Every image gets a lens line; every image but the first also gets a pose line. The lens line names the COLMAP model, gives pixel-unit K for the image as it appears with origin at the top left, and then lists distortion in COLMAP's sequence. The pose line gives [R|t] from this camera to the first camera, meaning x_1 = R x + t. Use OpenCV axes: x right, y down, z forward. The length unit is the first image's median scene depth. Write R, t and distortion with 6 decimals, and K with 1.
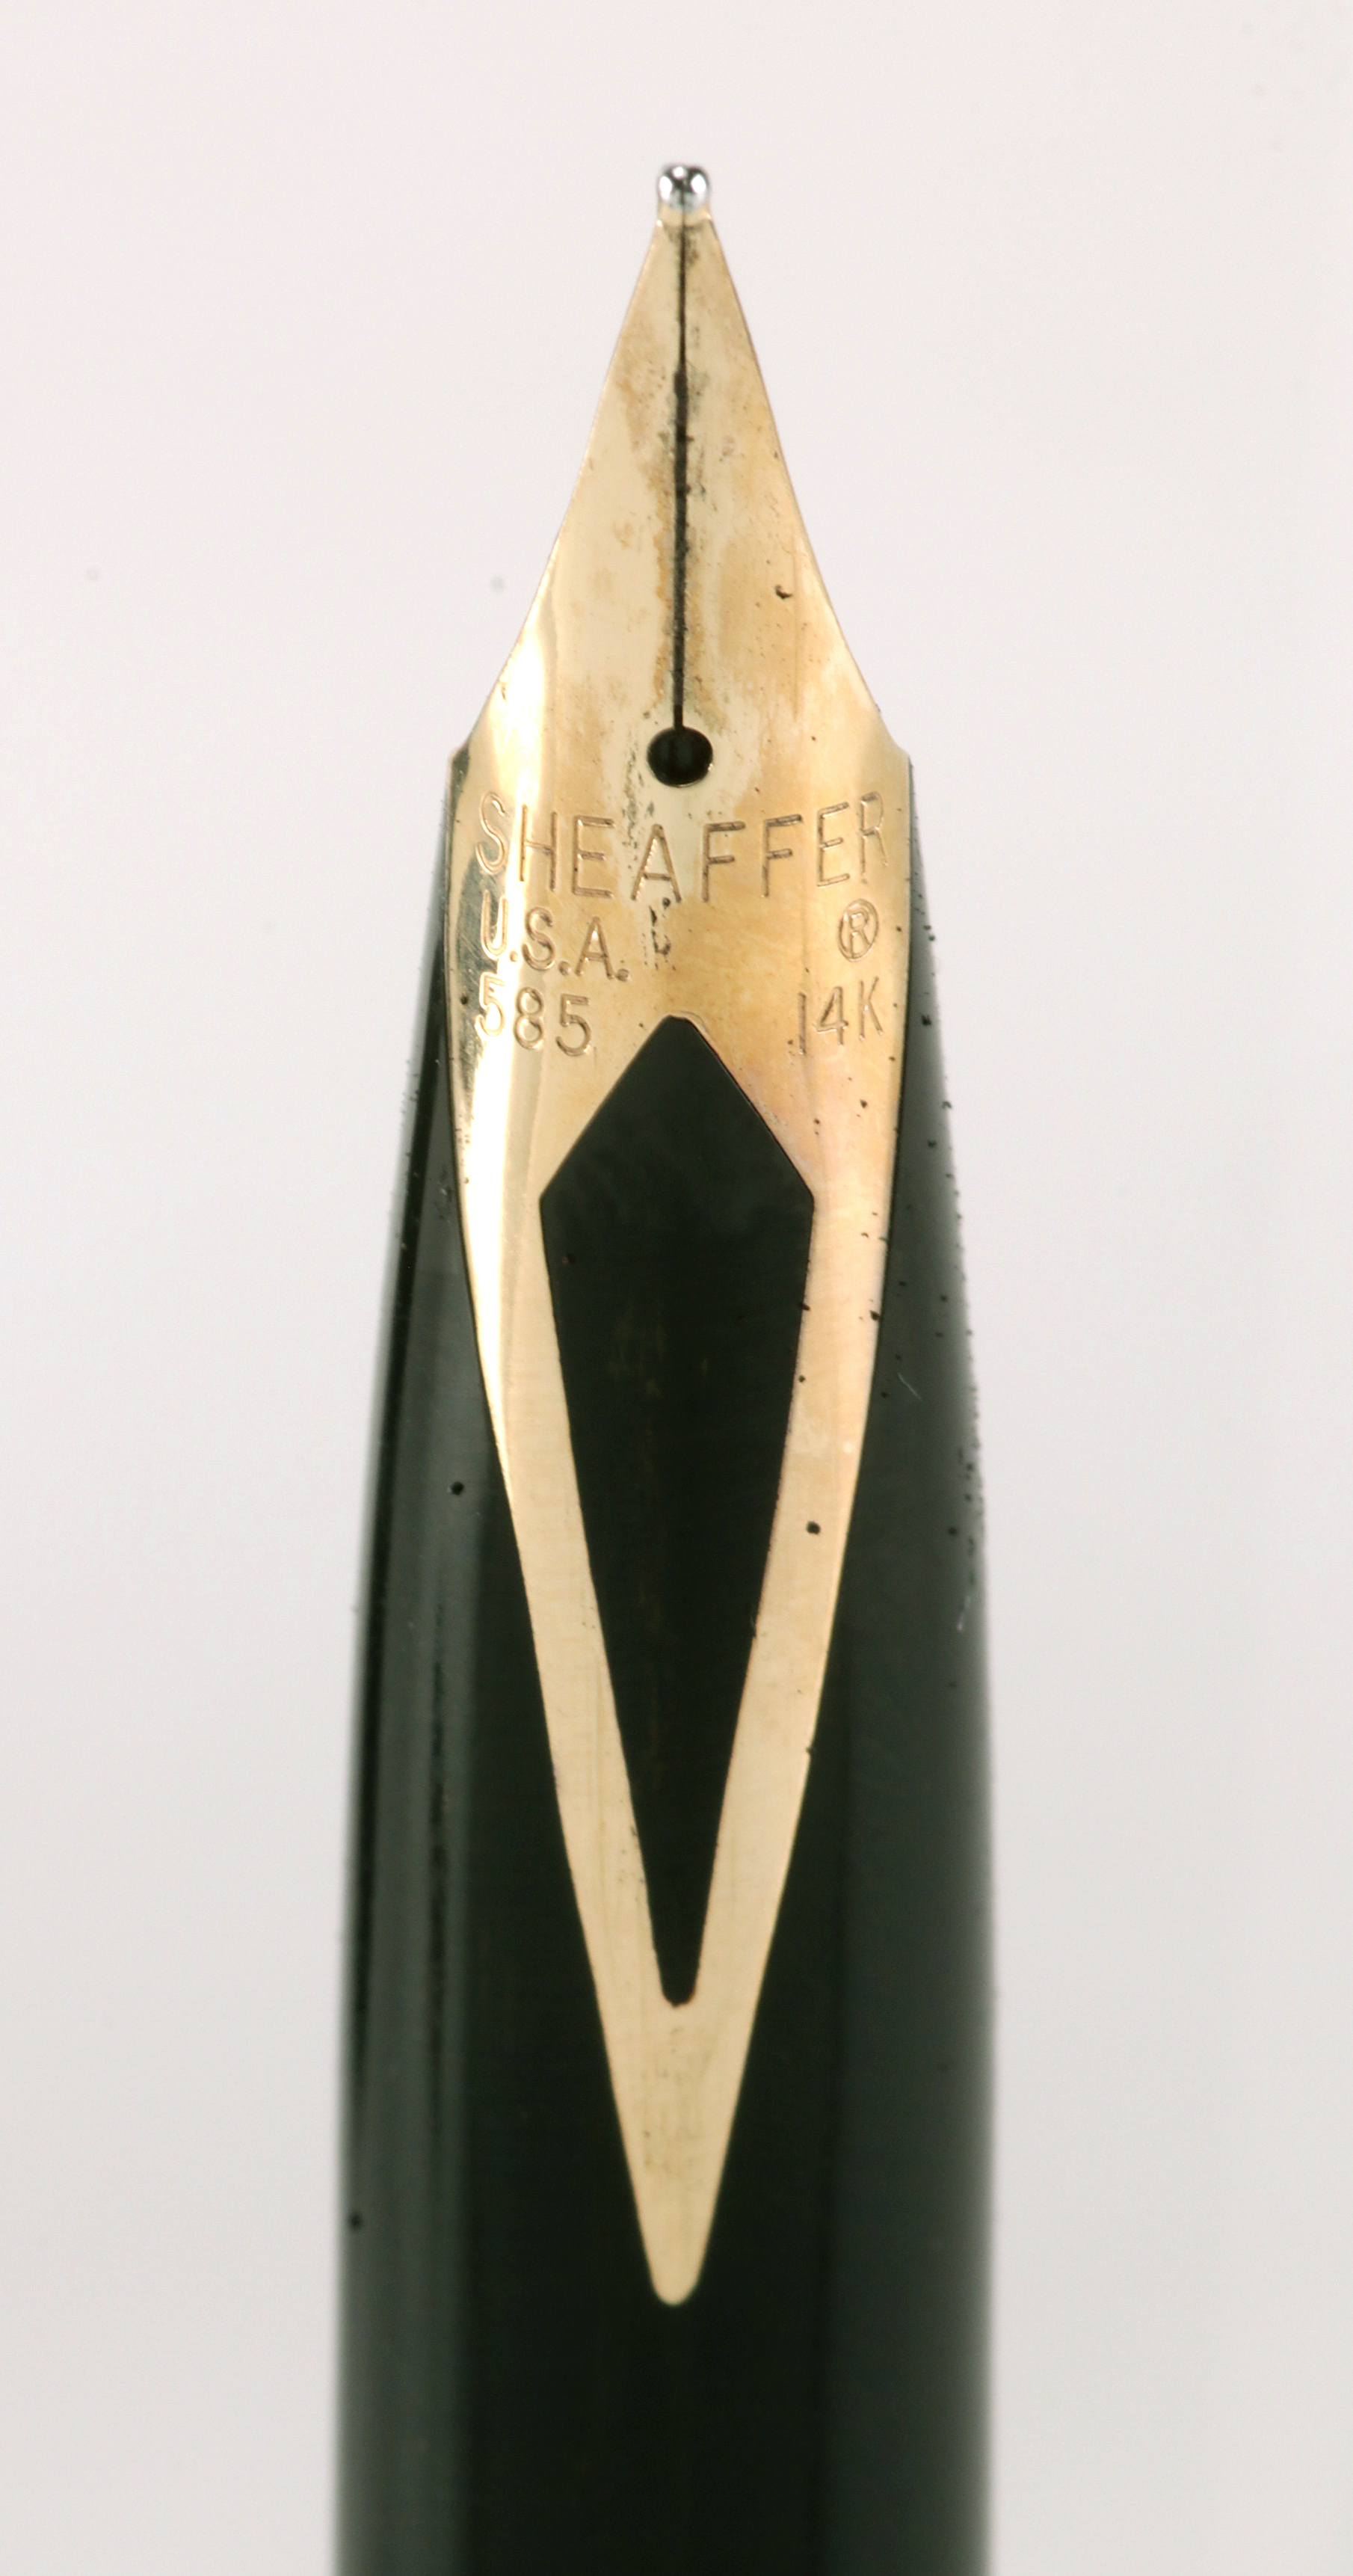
lens RADIAL K [[12198.1, 0, 675.9], [0, 12198.1, 1287.8], [0, 0, 1]] dist [-0.188293, 0.000000]
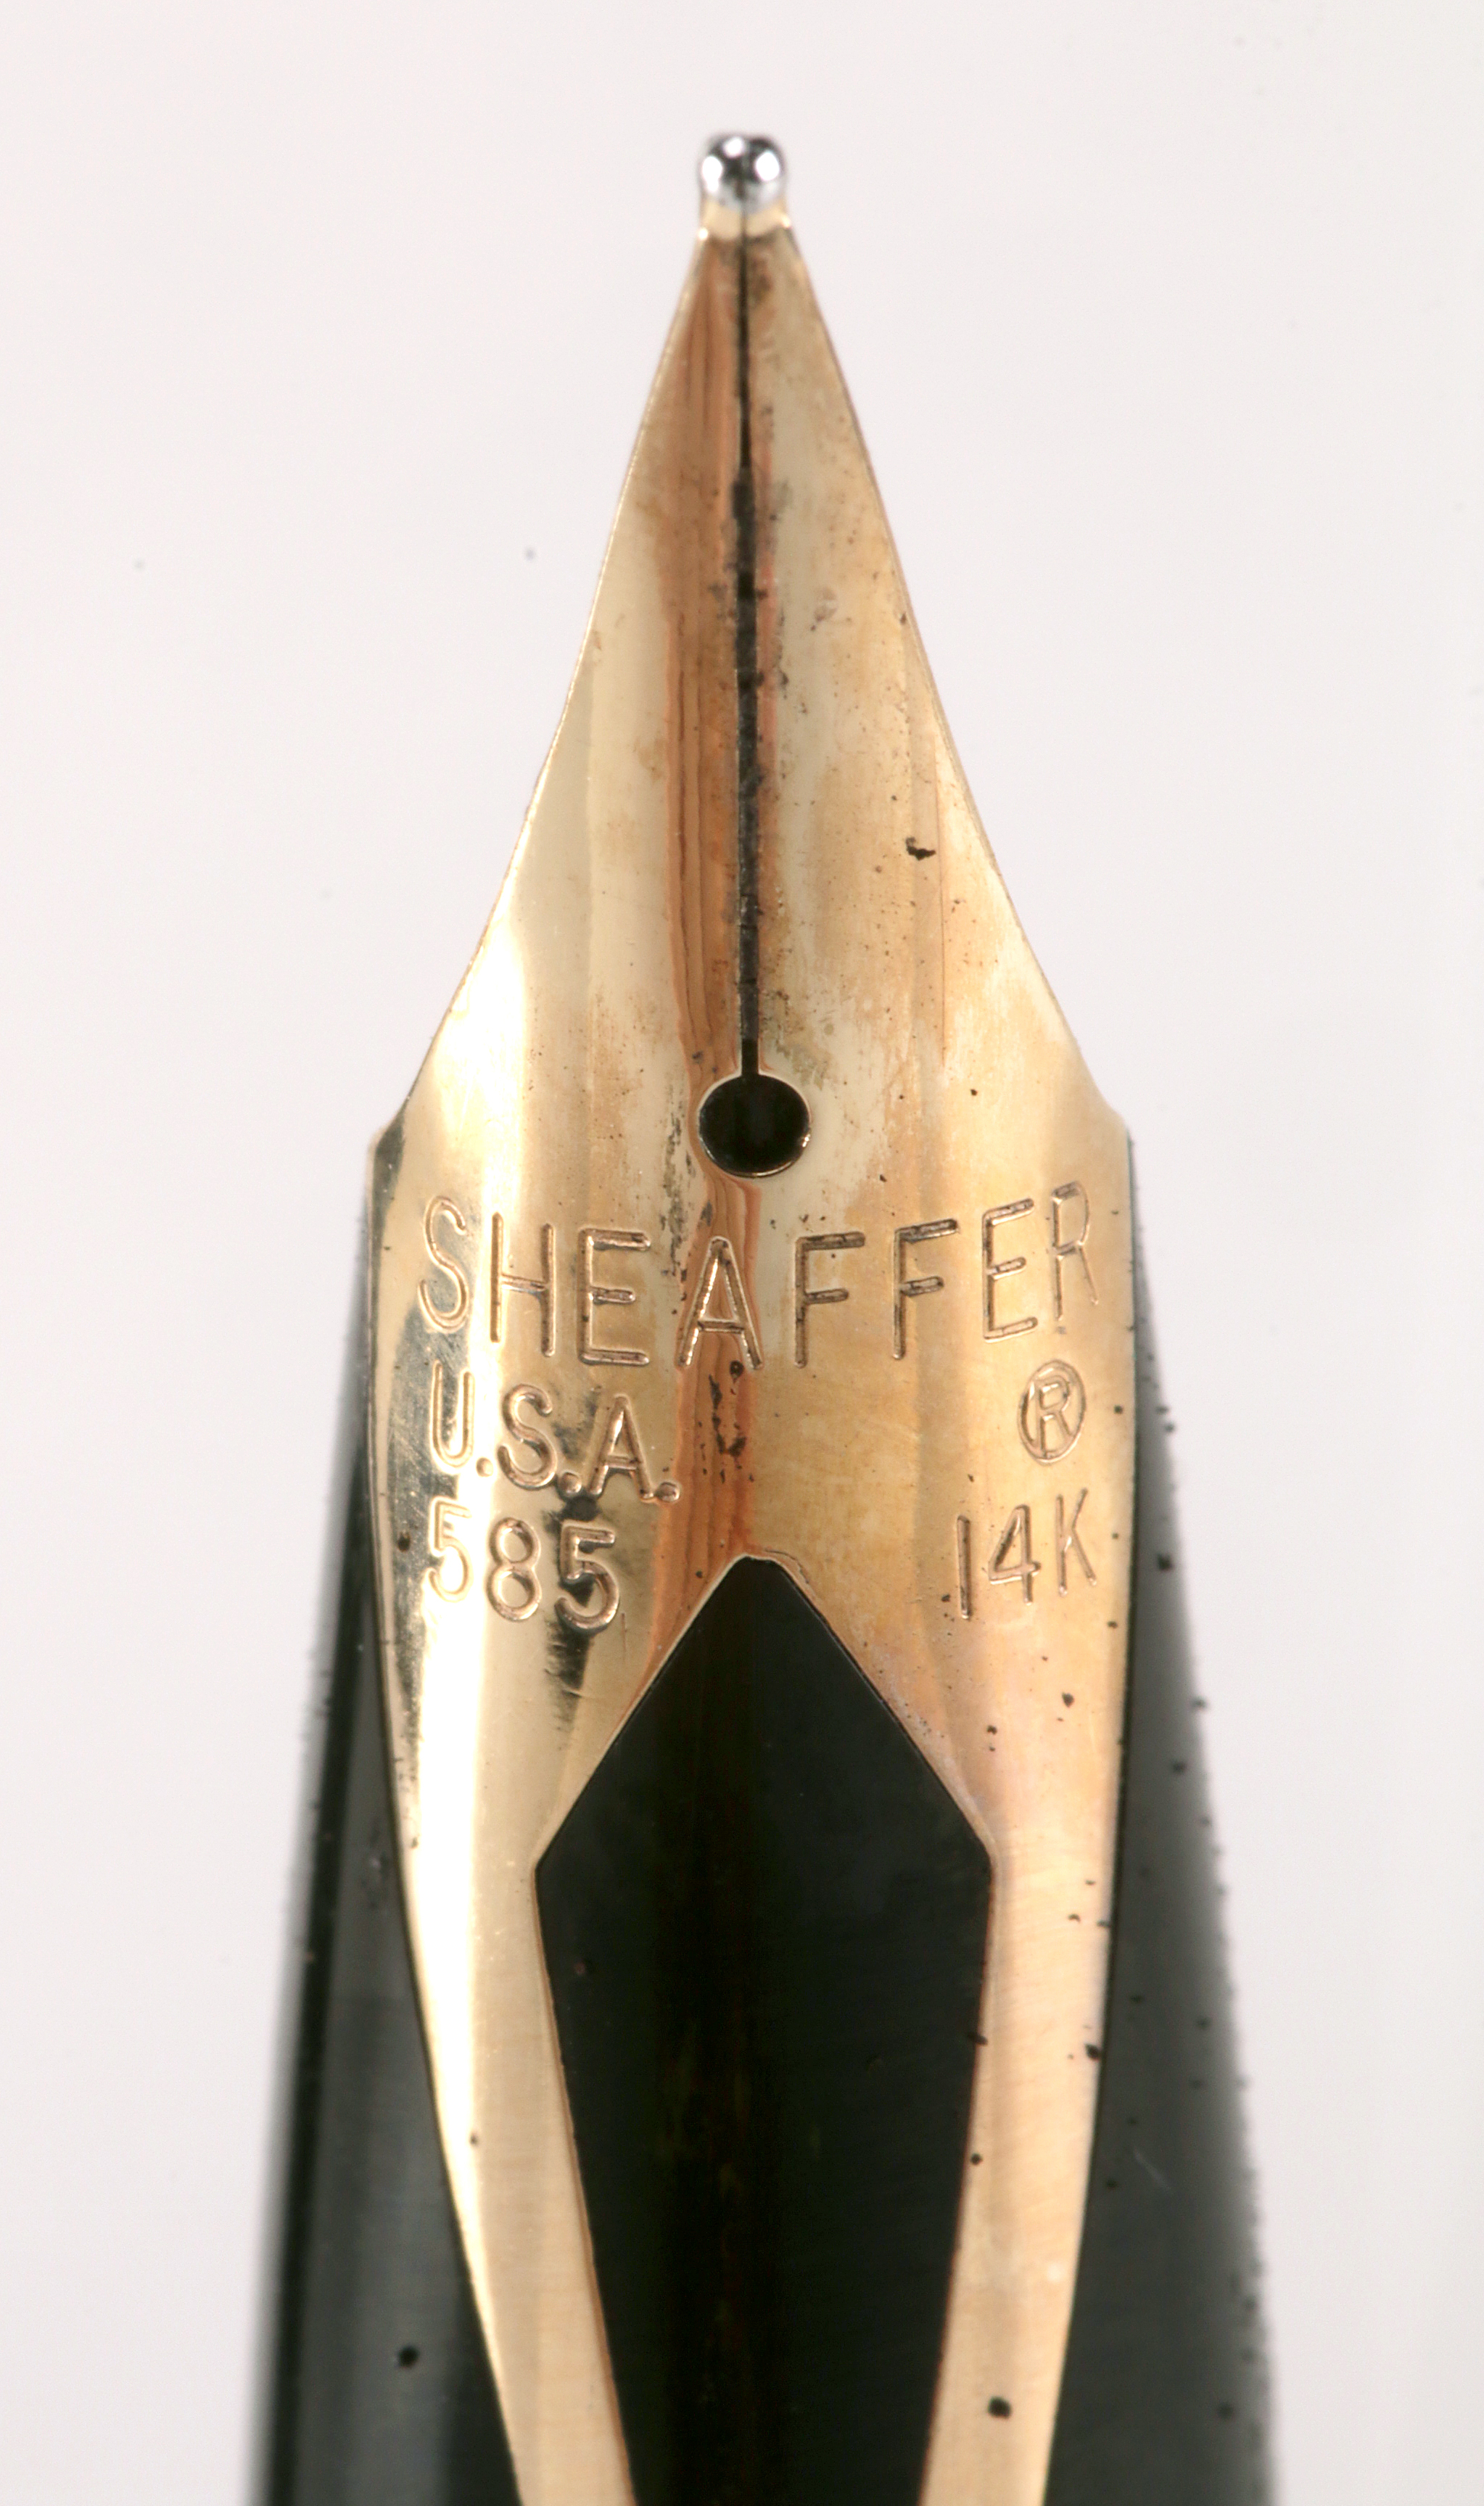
lens RADIAL K [[12046.8, 0, 744.4], [0, 12046.8, 1254.4], [0, 0, 1]] dist [0.108949, 0.000000]
pose [[0.999382, -0.022012, 0.027389, -0.016497], [0.024513, 0.995210, -0.094638, 0.019130], [-0.025174, 0.095251, 0.995135, 0.404277]]
